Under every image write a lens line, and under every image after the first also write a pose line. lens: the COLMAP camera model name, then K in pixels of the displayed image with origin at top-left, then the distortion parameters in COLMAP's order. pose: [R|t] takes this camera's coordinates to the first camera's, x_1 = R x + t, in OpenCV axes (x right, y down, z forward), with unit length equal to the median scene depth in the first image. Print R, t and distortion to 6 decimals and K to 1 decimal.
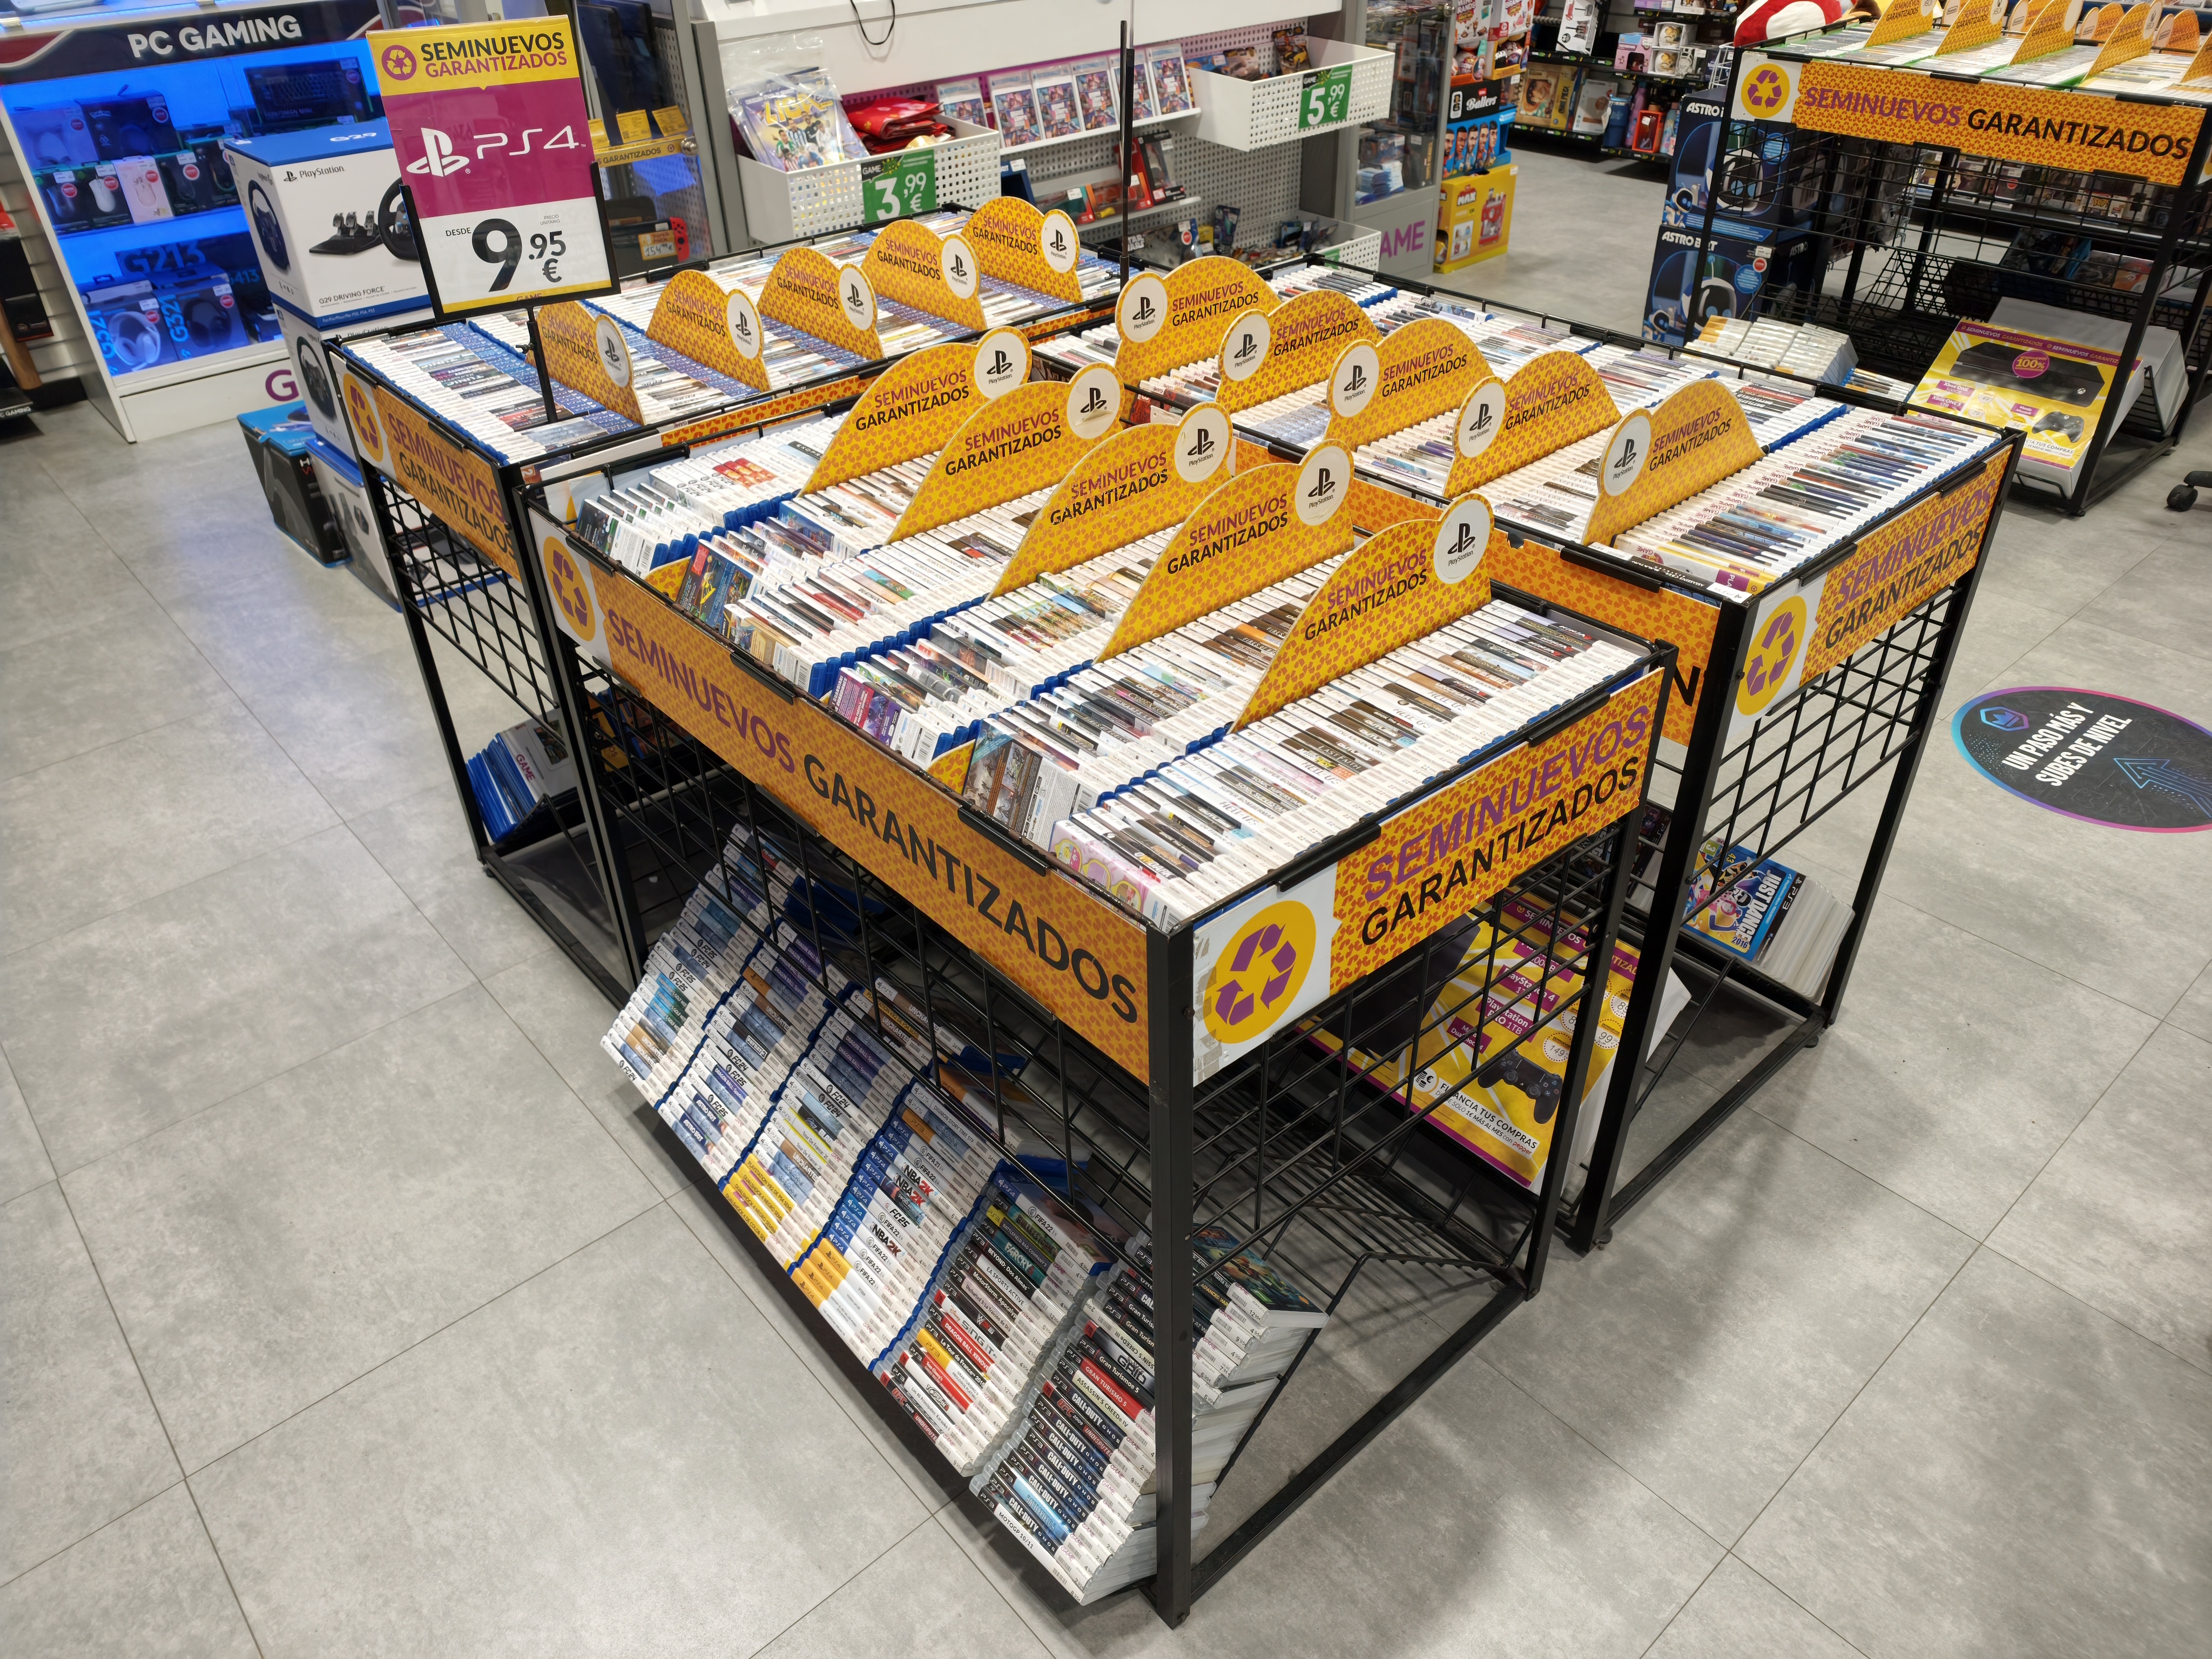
lens RADIAL K [[1546.9, 0, 1110.7], [0, 1546.9, 795.4], [0, 0, 1]] dist [-0.003998, -0.002077]
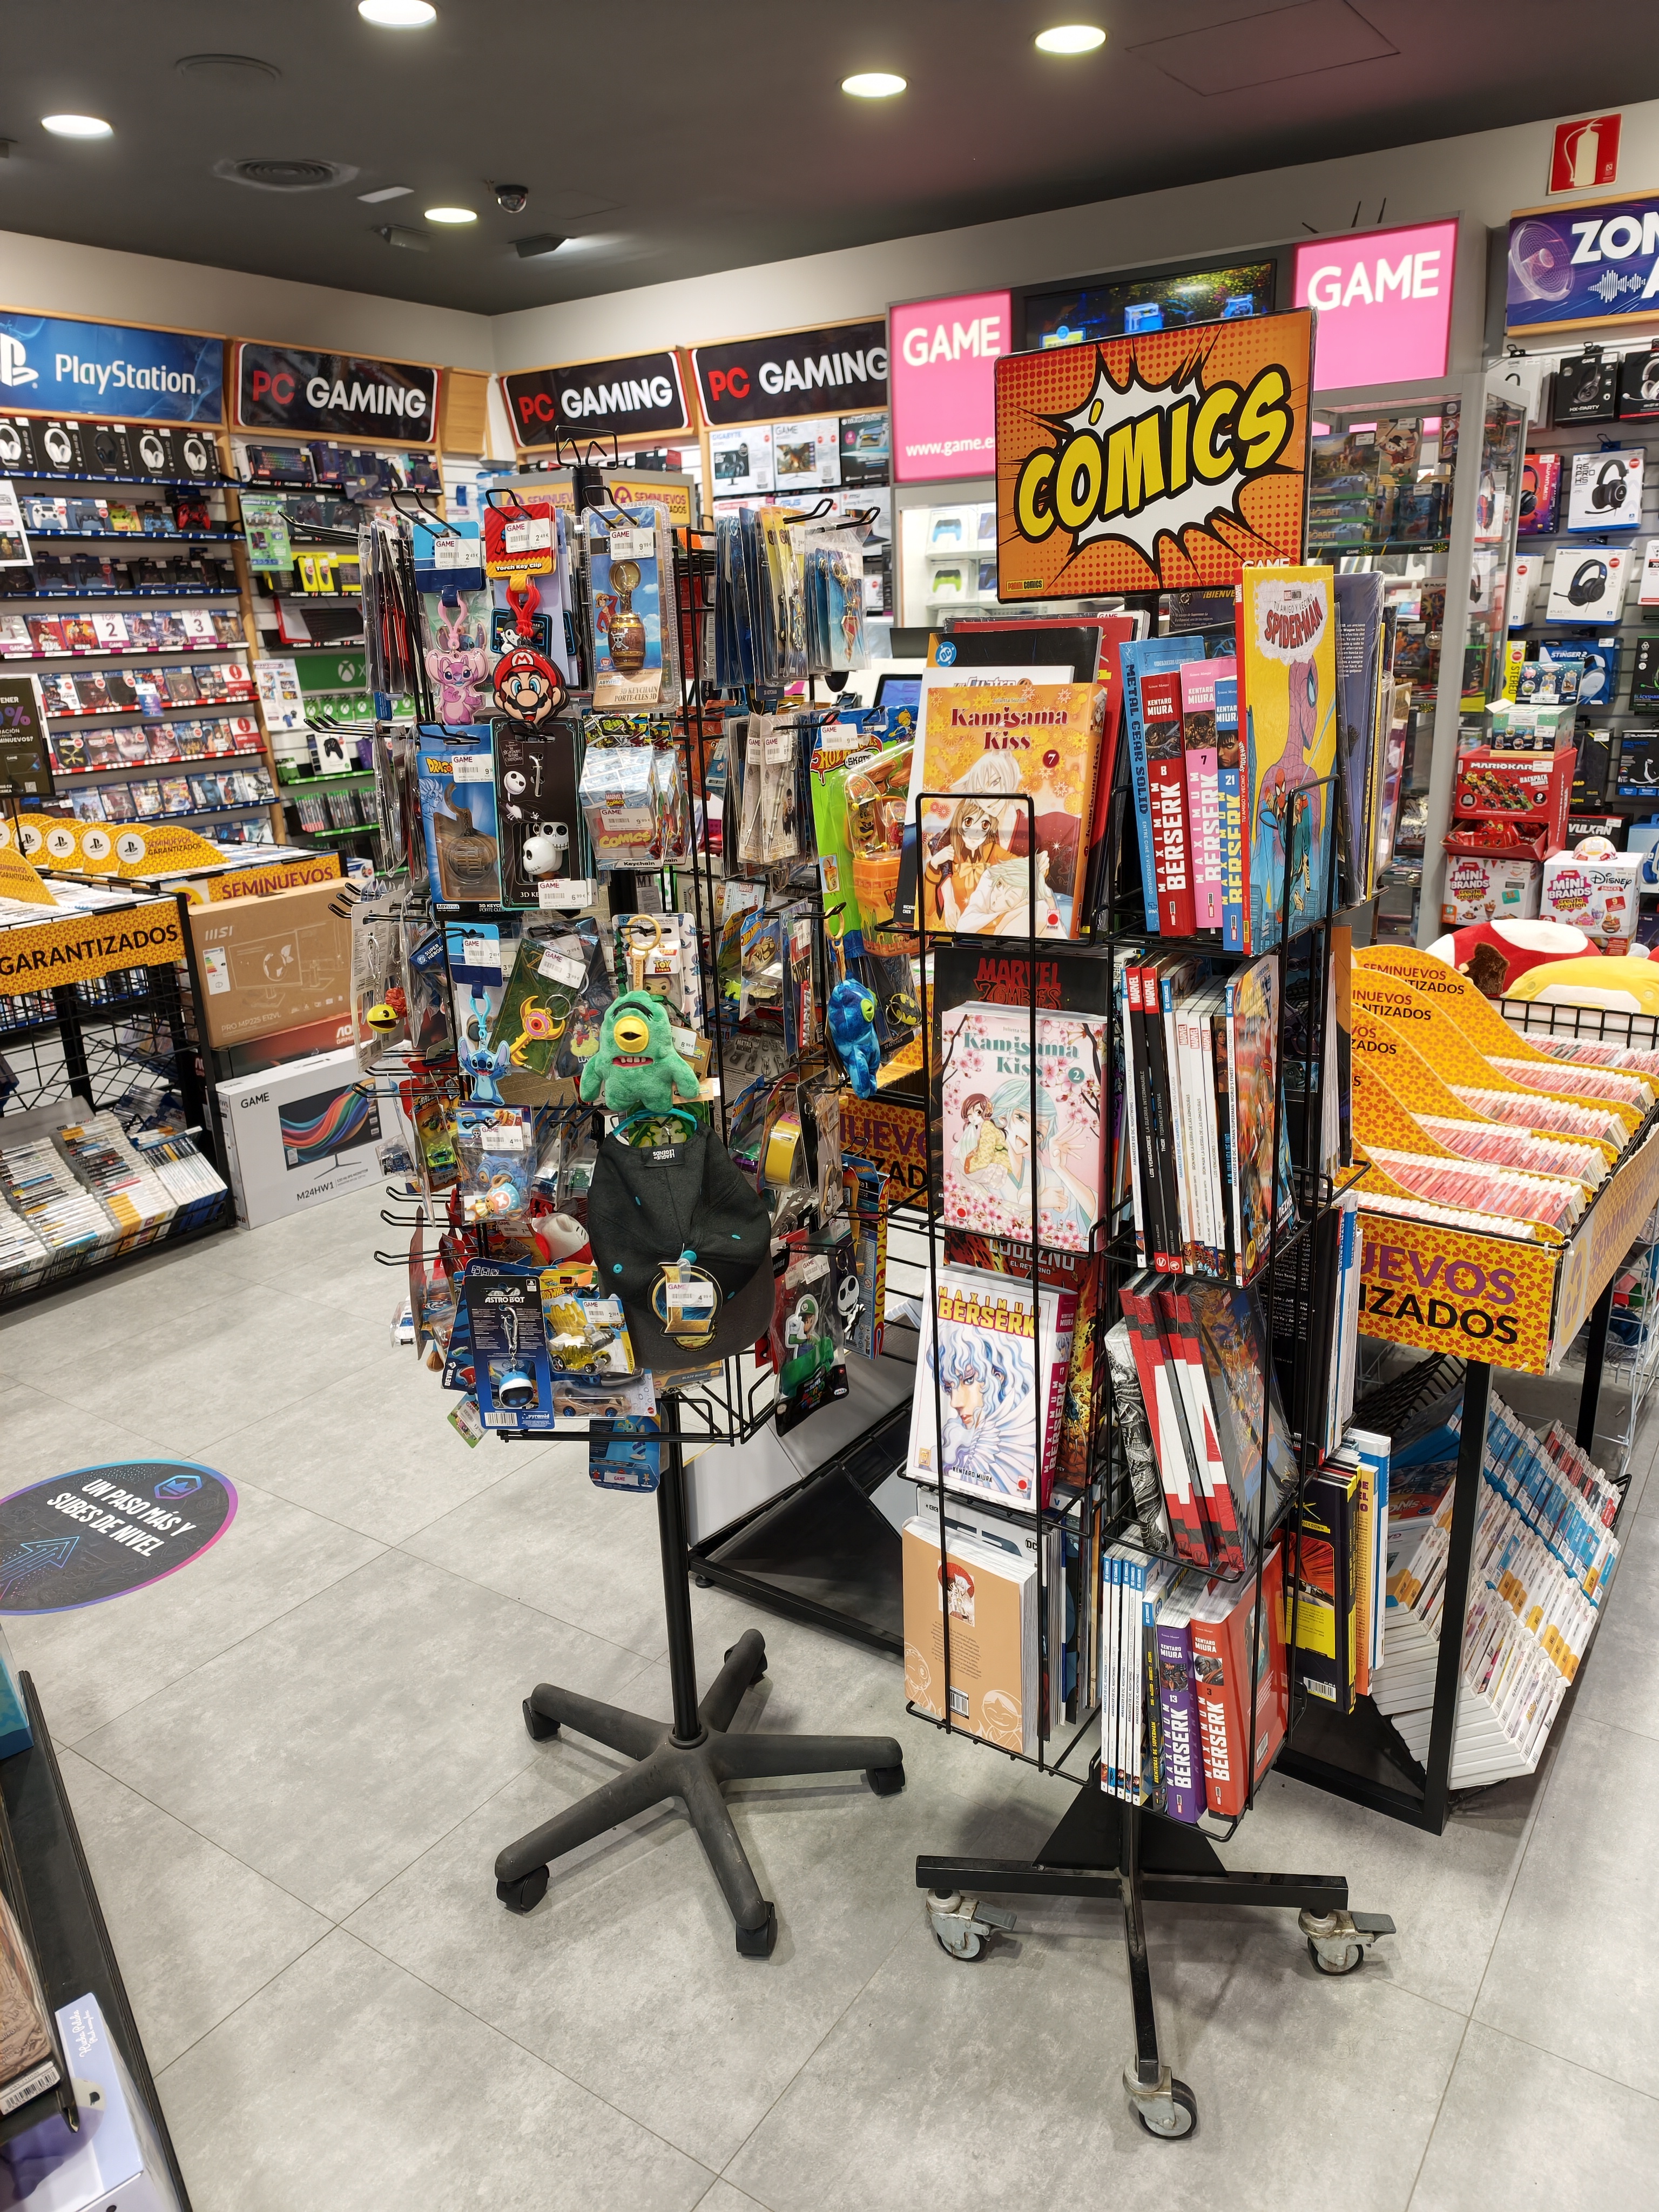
lens RADIAL K [[1524.1, 0, 829.5], [0, 1524.1, 1106.0], [0, 0, 1]] dist [0.035428, -0.050811]
pose [[0.247502, 0.314697, -0.916356, 1.069690], [-0.522699, 0.839713, 0.147199, -0.439085], [0.815800, 0.442546, 0.372322, 0.615112]]
